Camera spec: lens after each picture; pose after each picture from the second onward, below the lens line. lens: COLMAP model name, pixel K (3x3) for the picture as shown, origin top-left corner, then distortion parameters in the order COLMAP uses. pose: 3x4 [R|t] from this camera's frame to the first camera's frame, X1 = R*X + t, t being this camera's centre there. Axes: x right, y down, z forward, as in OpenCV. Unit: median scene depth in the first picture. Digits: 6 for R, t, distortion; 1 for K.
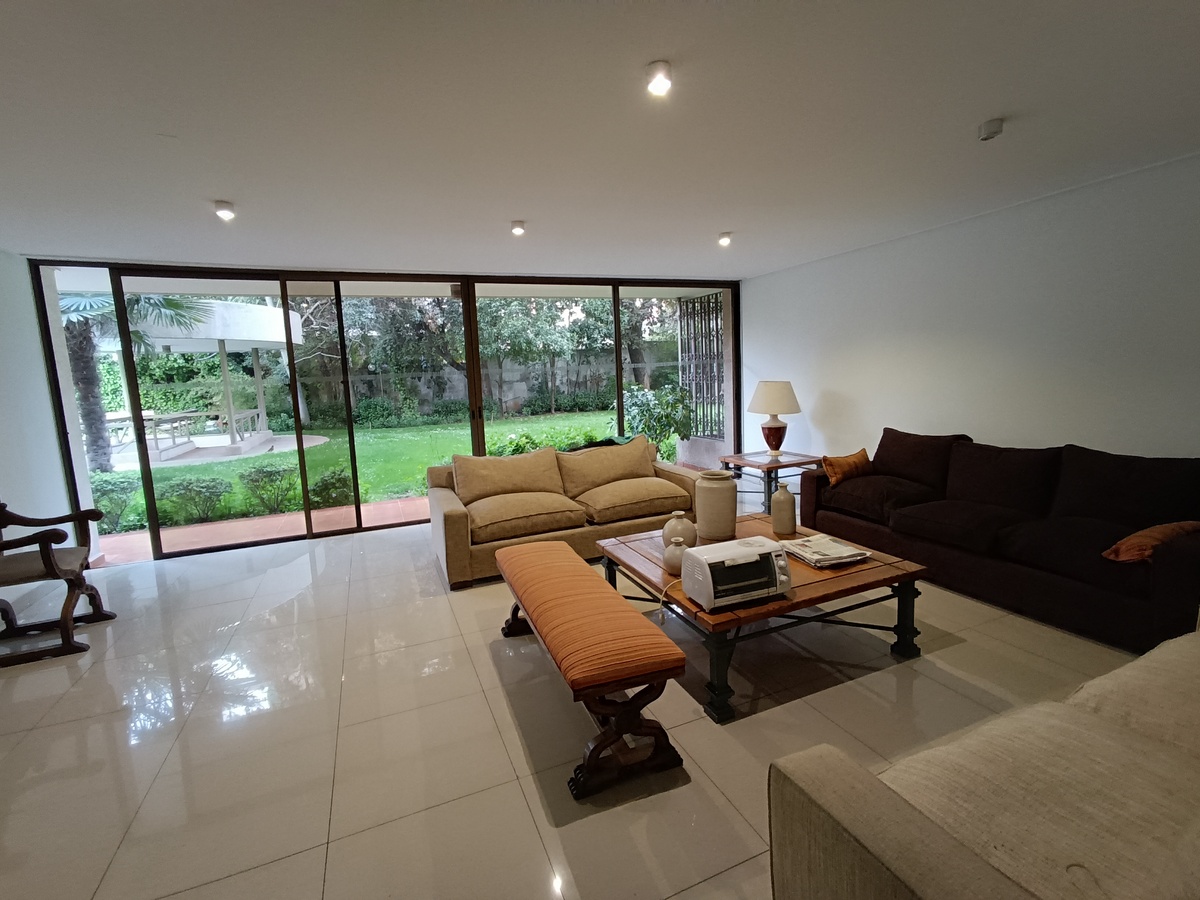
lens RADIAL K [[547.6, 0, 603.1], [0, 547.6, 442.2], [0, 0, 1]] dist [0.000998, 0.000688]
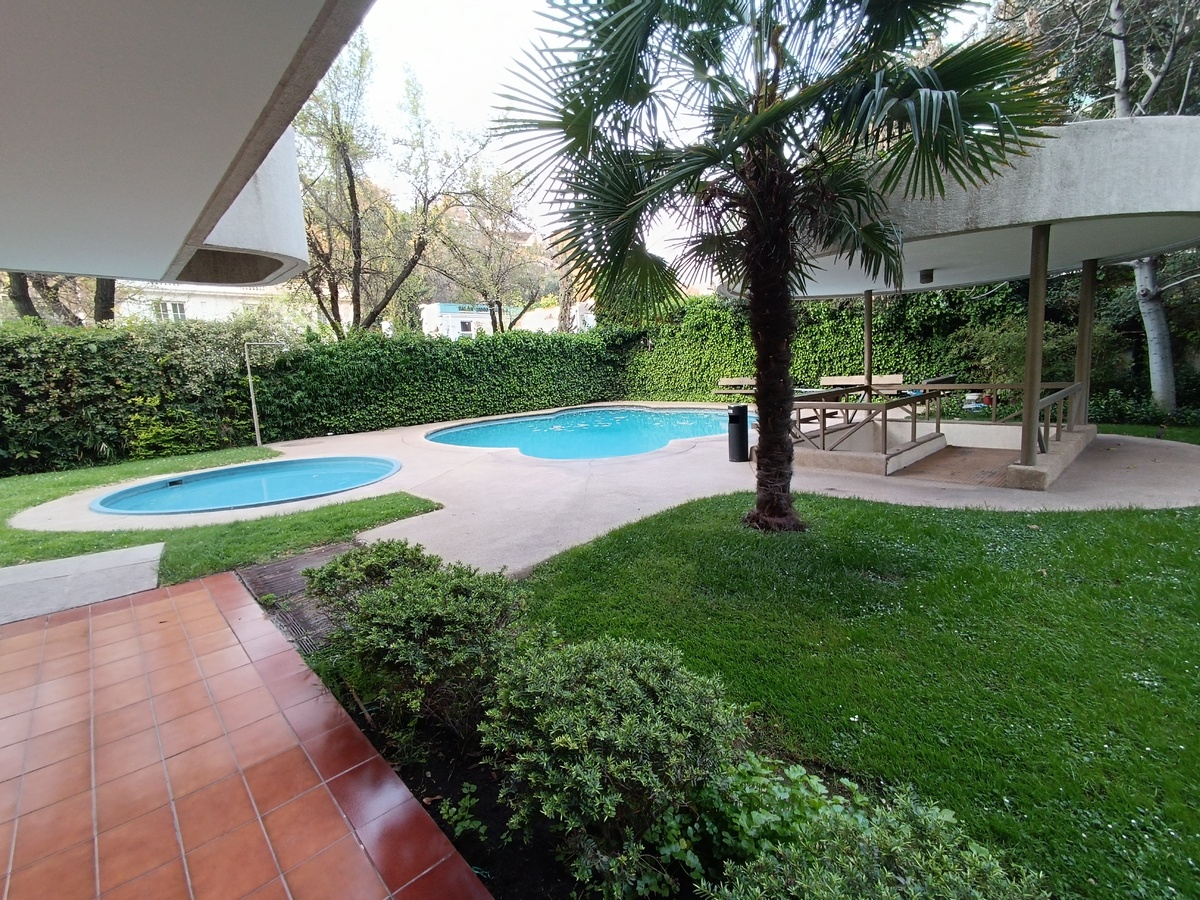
lens RADIAL K [[547.6, 0, 602.6], [0, 547.6, 445.2], [0, 0, 1]] dist [0.000998, 0.000688]
pose [[0.365651, 0.148870, -0.918769, -0.256313], [-0.074386, 0.988642, 0.130587, -0.029813], [0.927775, 0.020595, 0.372572, 0.331278]]
